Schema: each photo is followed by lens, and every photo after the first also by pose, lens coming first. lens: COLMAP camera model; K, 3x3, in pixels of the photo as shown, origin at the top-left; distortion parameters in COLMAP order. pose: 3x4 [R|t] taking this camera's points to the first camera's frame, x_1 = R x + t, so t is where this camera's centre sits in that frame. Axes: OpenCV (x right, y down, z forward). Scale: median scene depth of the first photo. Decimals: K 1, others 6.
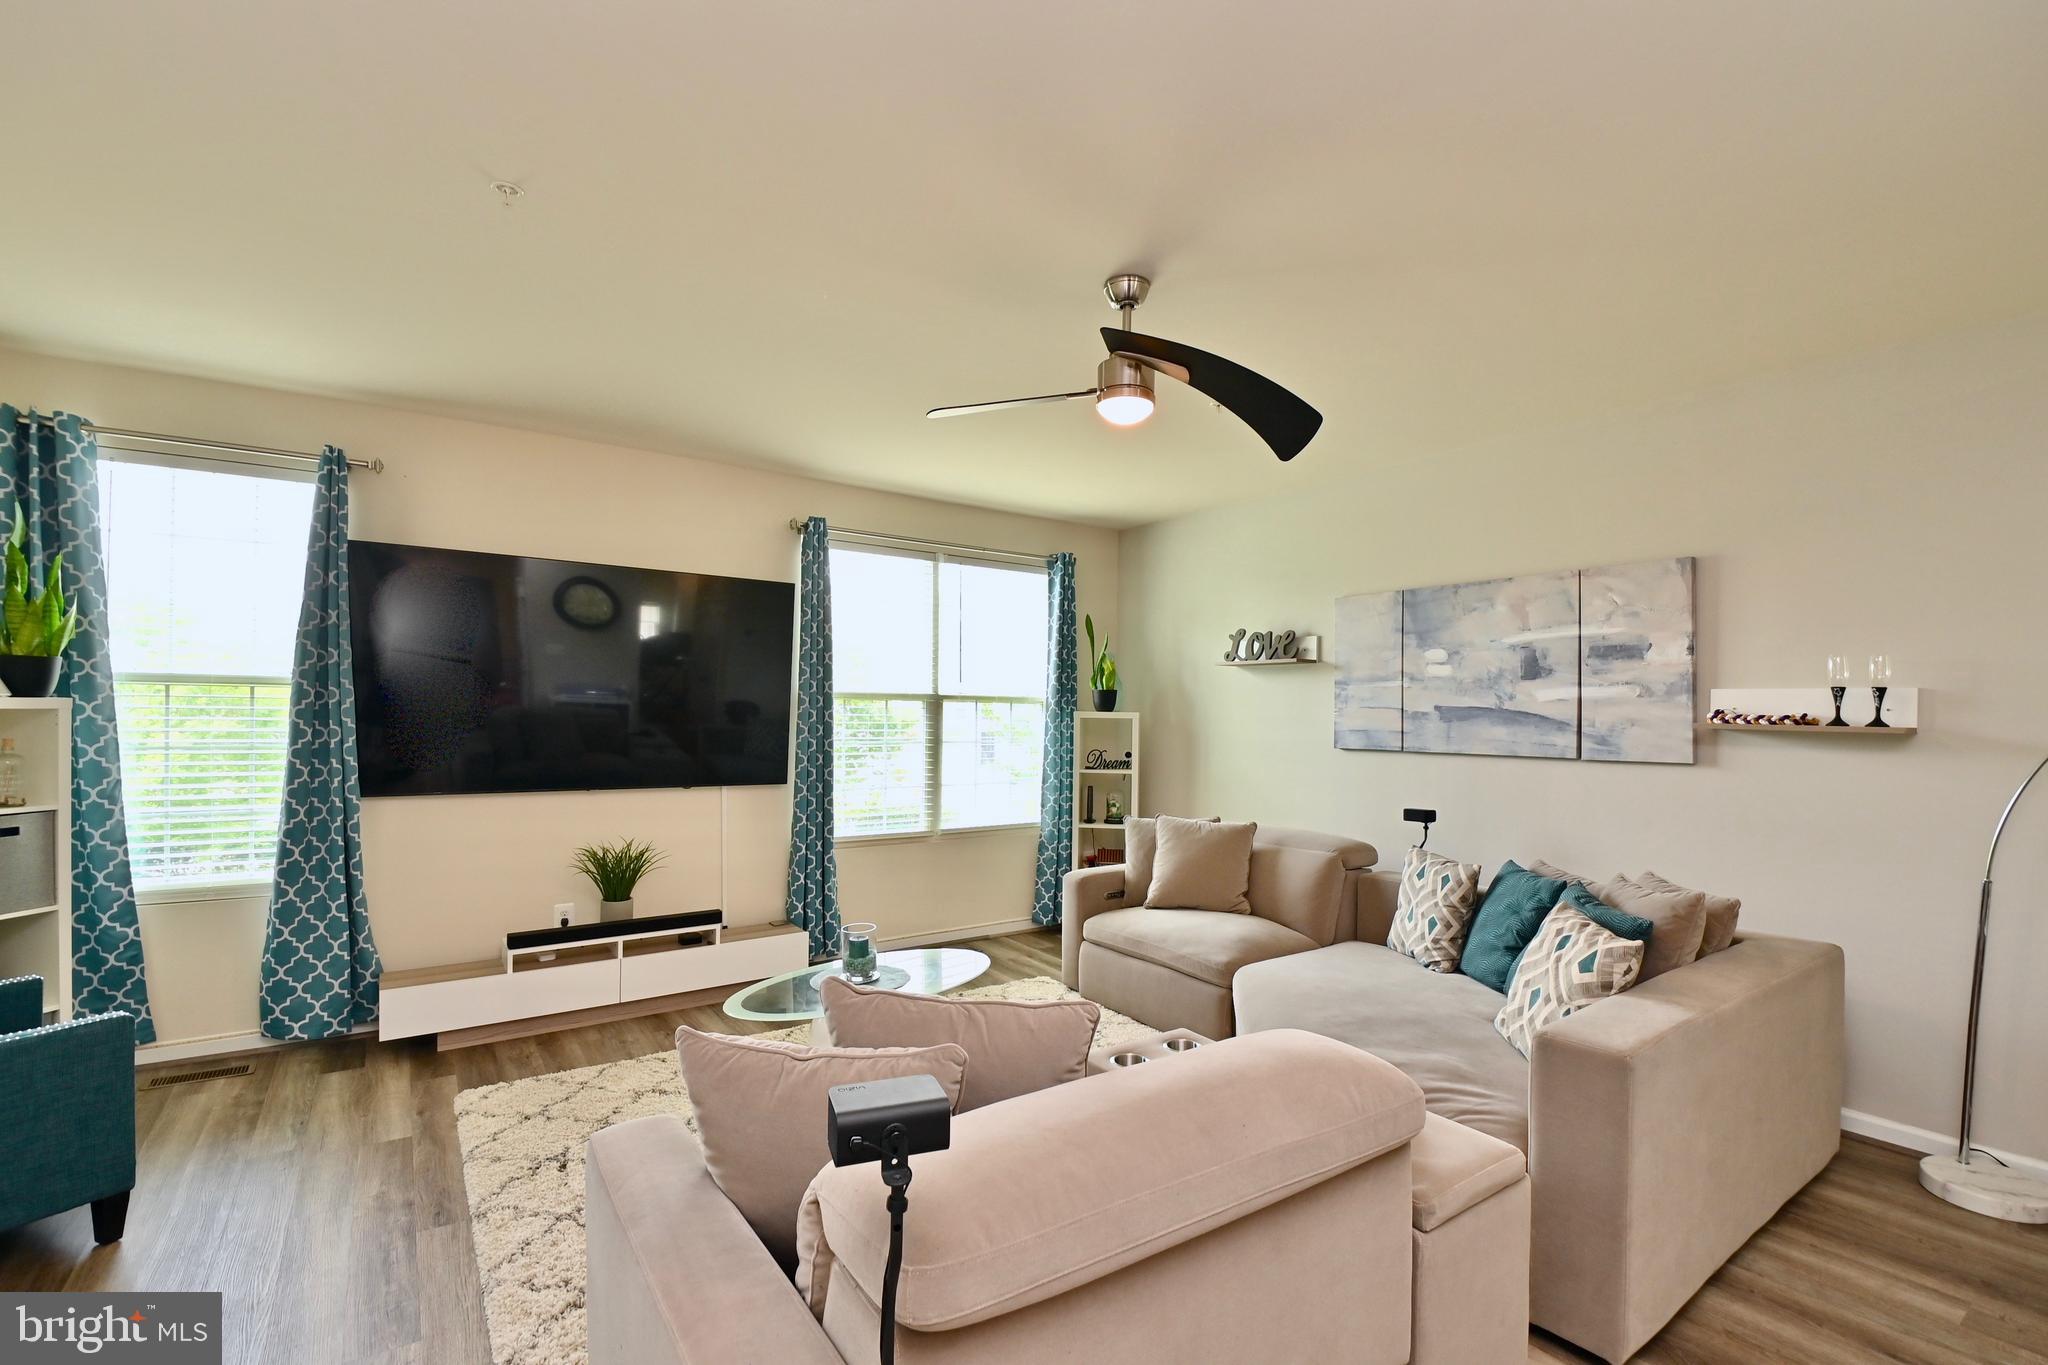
lens RADIAL K [[897.1, 0, 1039.5], [0, 897.1, 712.6], [0, 0, 1]] dist [0.016521, -0.022417]
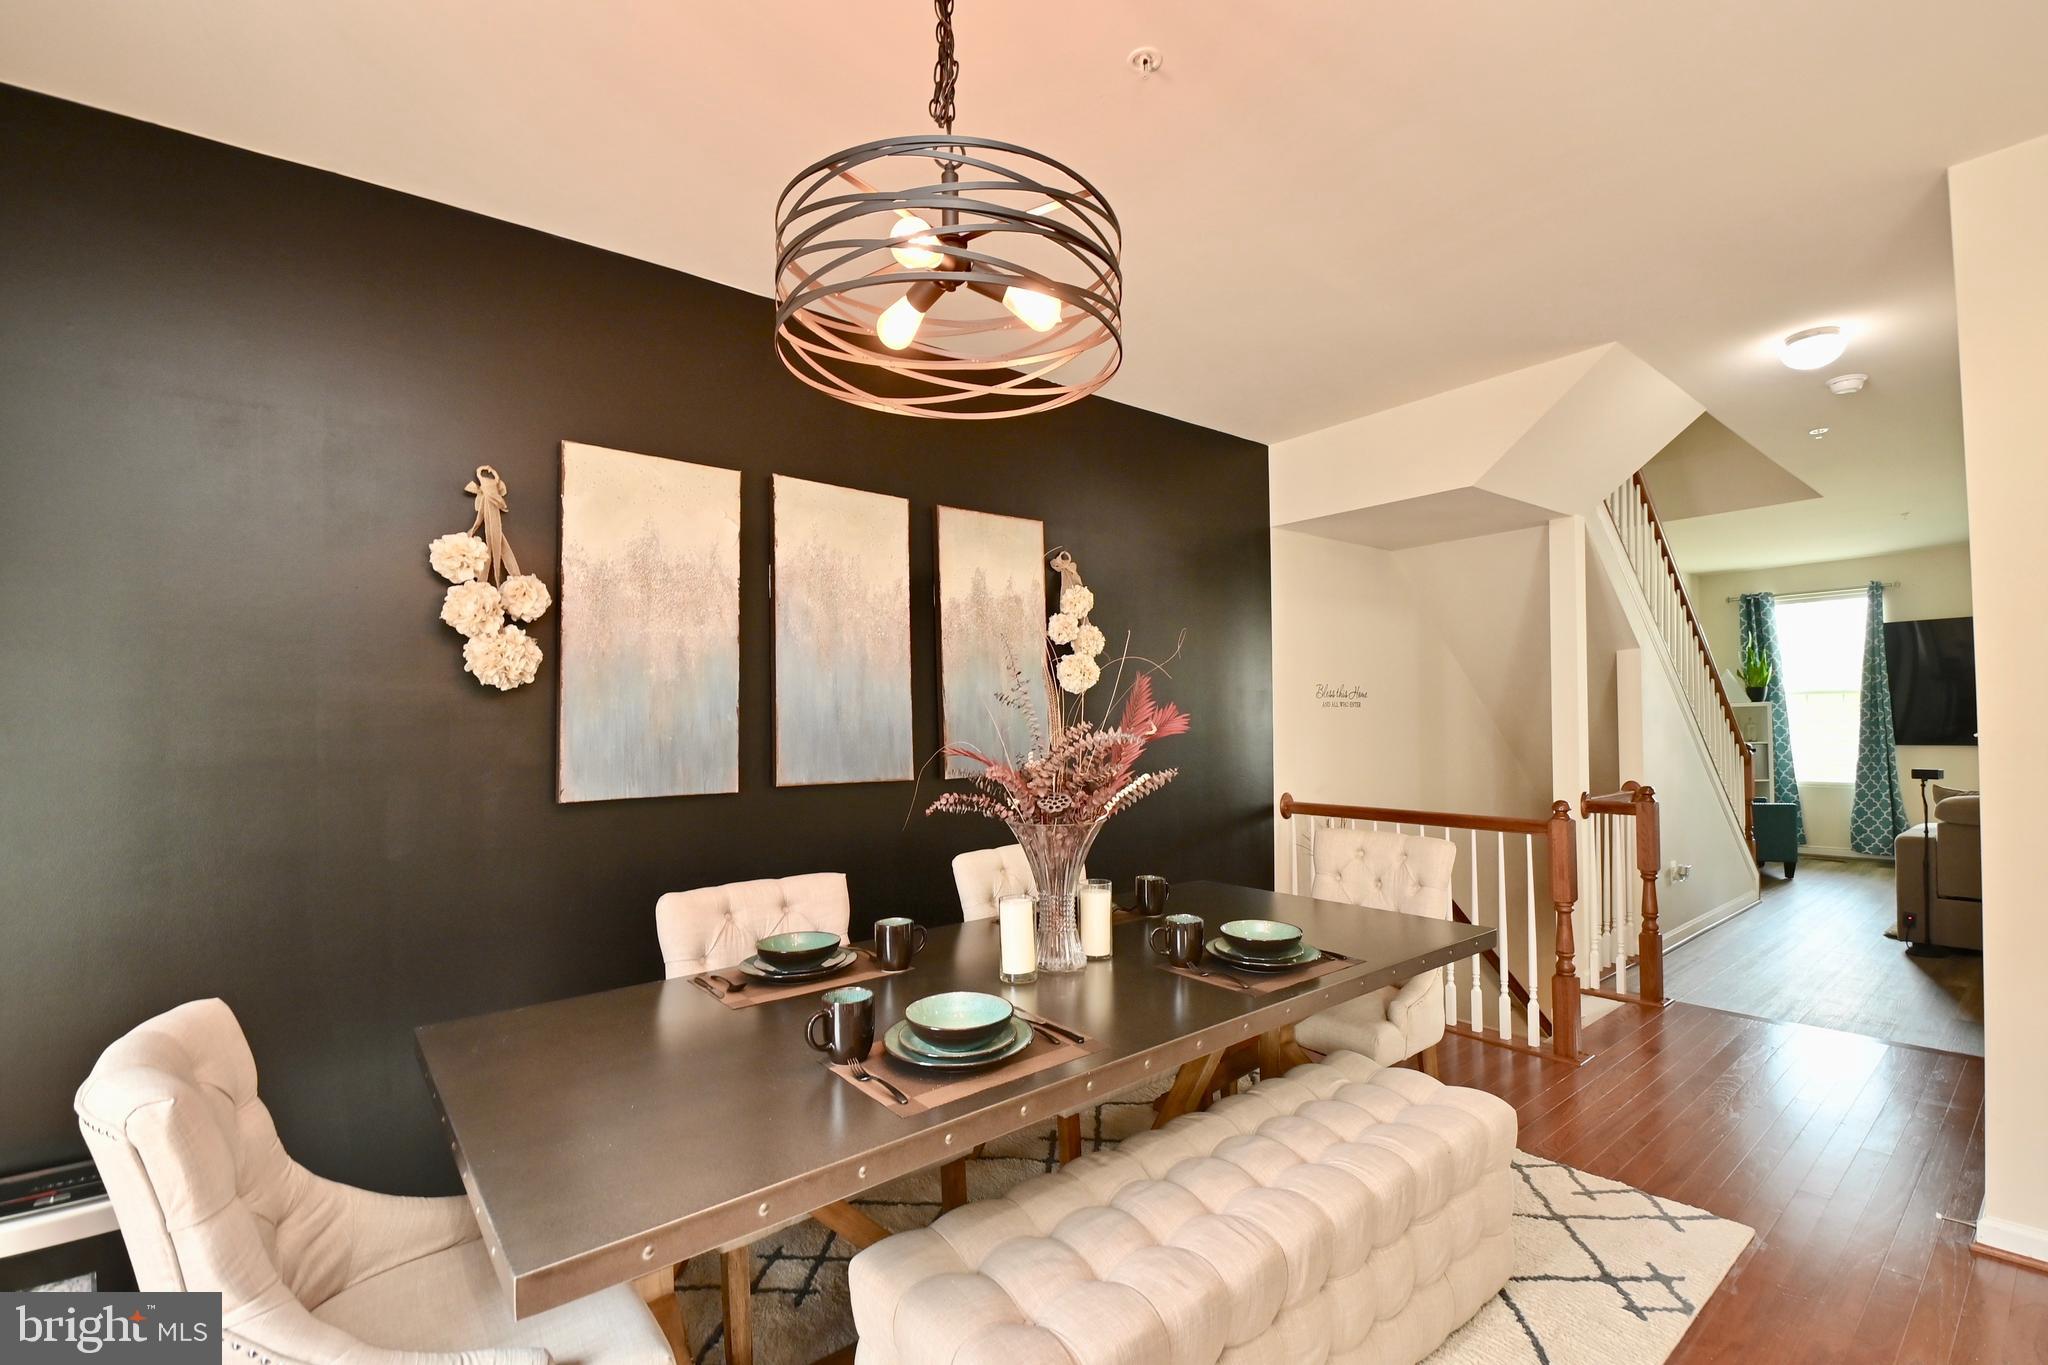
lens RADIAL K [[894.5, 0, 1039.6], [0, 894.5, 715.0], [0, 0, 1]] dist [0.027896, -0.029448]
pose [[0.079655, -0.025561, -0.996495, 1.078304], [0.017063, 0.999560, -0.024276, 0.038889], [0.996676, -0.015069, 0.080056, -1.066985]]
